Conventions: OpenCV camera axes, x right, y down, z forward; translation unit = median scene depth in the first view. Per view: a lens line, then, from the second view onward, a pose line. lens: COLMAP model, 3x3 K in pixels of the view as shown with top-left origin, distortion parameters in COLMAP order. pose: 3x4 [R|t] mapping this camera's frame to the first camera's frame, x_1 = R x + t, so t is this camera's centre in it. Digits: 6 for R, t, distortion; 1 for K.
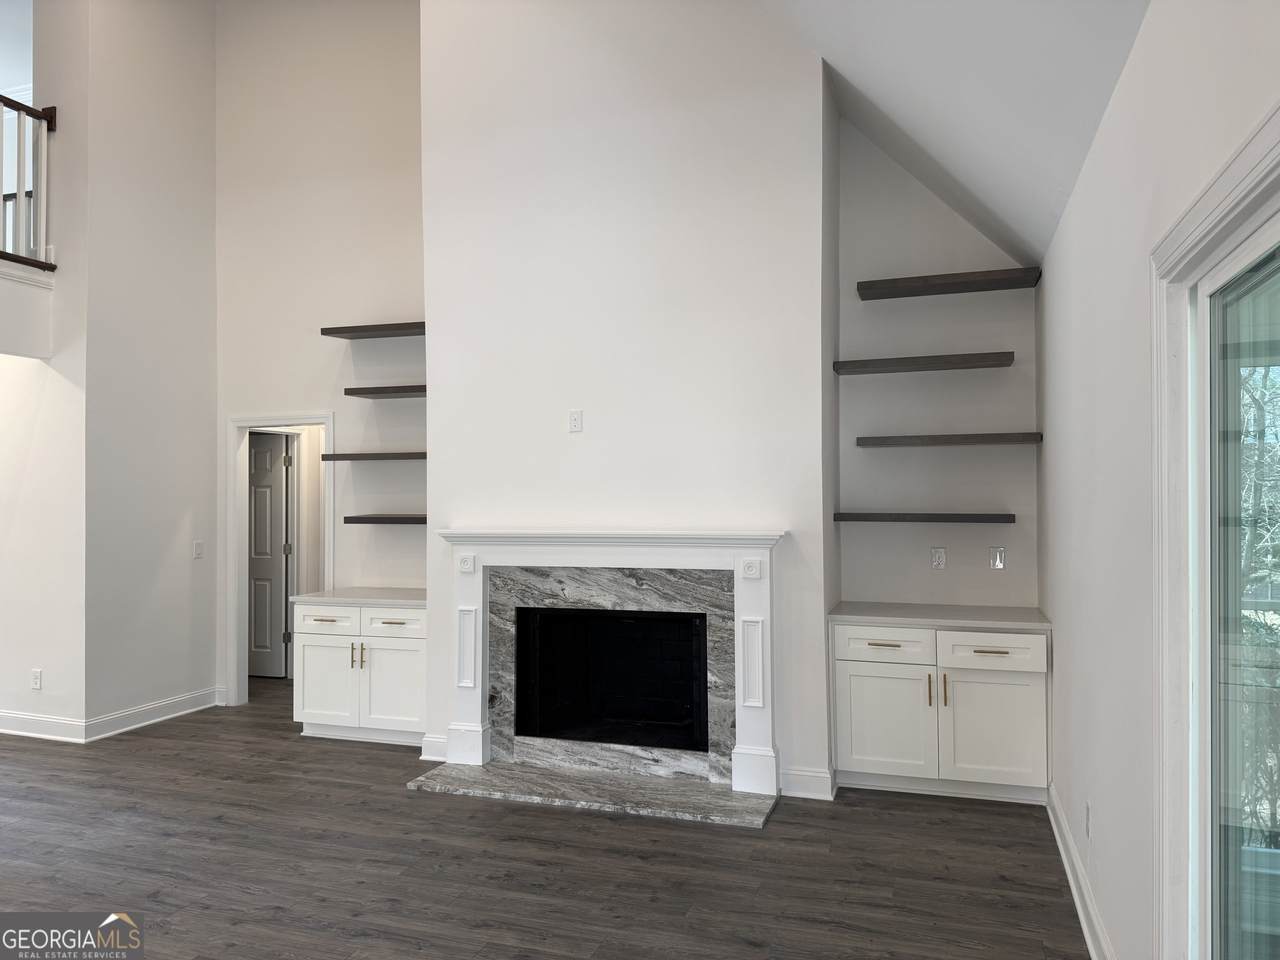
lens RADIAL K [[892.6, 0, 642.4], [0, 892.6, 472.5], [0, 0, 1]] dist [0.077387, -0.093772]
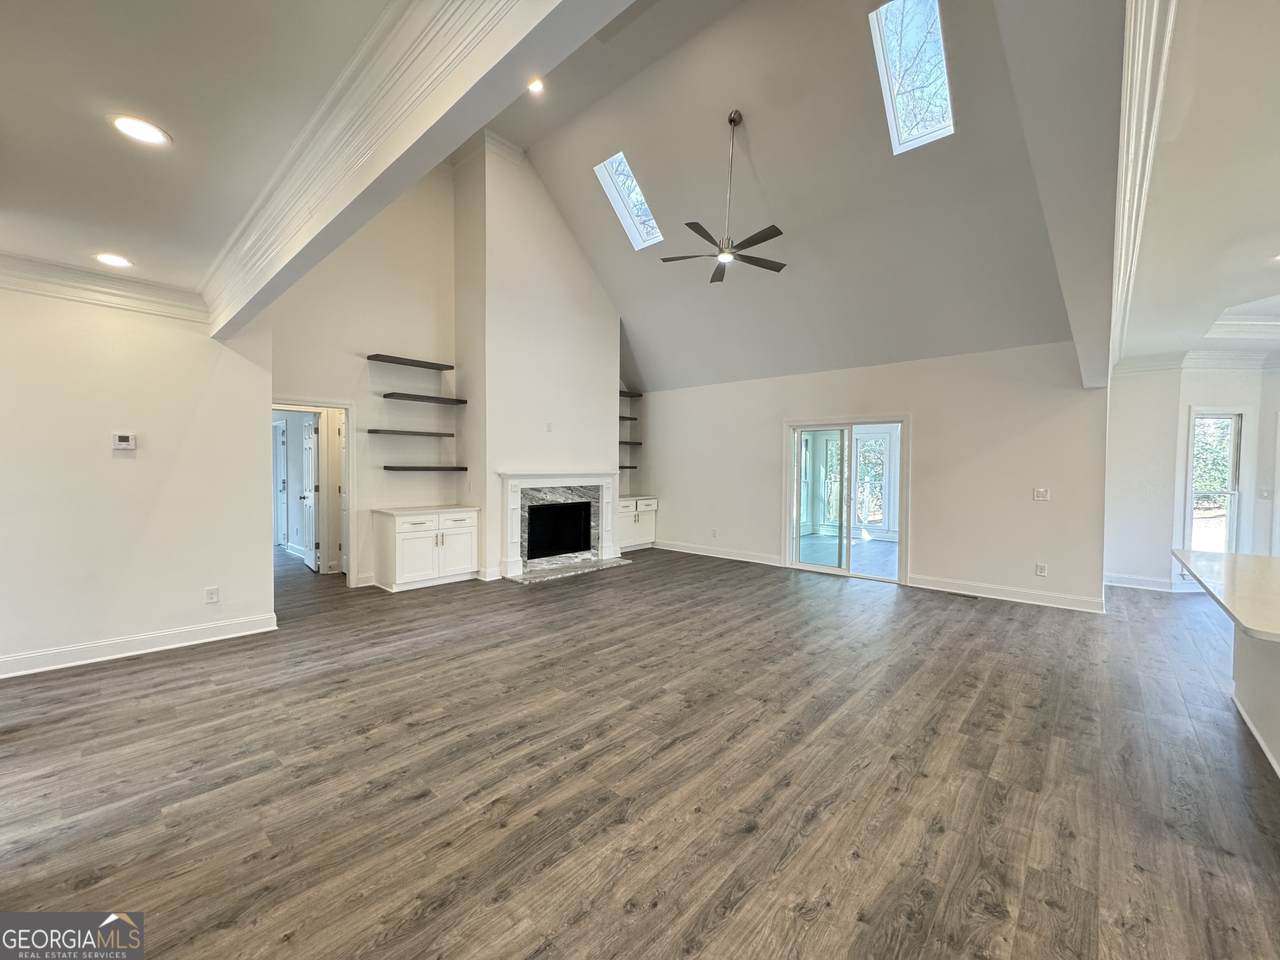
lens RADIAL K [[513.0, 0, 640.0], [0, 513.0, 480.0], [0, 0, 1]] dist [-0.001093, 0.000143]
pose [[0.392723, -0.017144, 0.919497, -1.257150], [-0.038026, 0.998668, 0.034862, 0.027694], [-0.918871, -0.048656, 0.391548, 0.222068]]
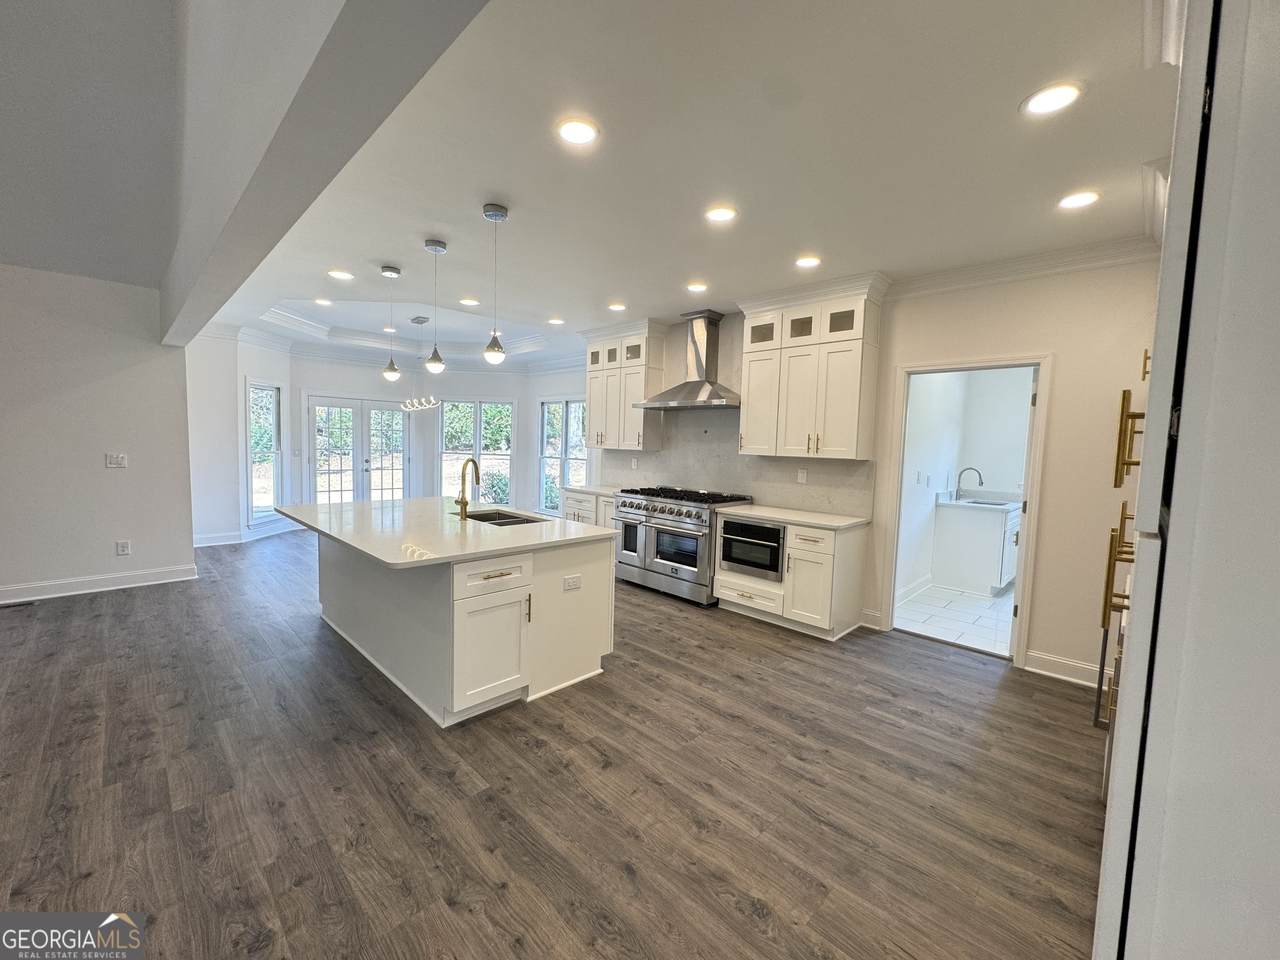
lens RADIAL K [[513.0, 0, 640.0], [0, 513.0, 480.0], [0, 0, 1]] dist [-0.001093, 0.000143]
pose [[-0.901203, -0.054216, 0.429994, -1.179884], [-0.038156, 0.998217, 0.045892, 0.019573], [-0.431715, 0.024951, -0.901665, 0.291270]]
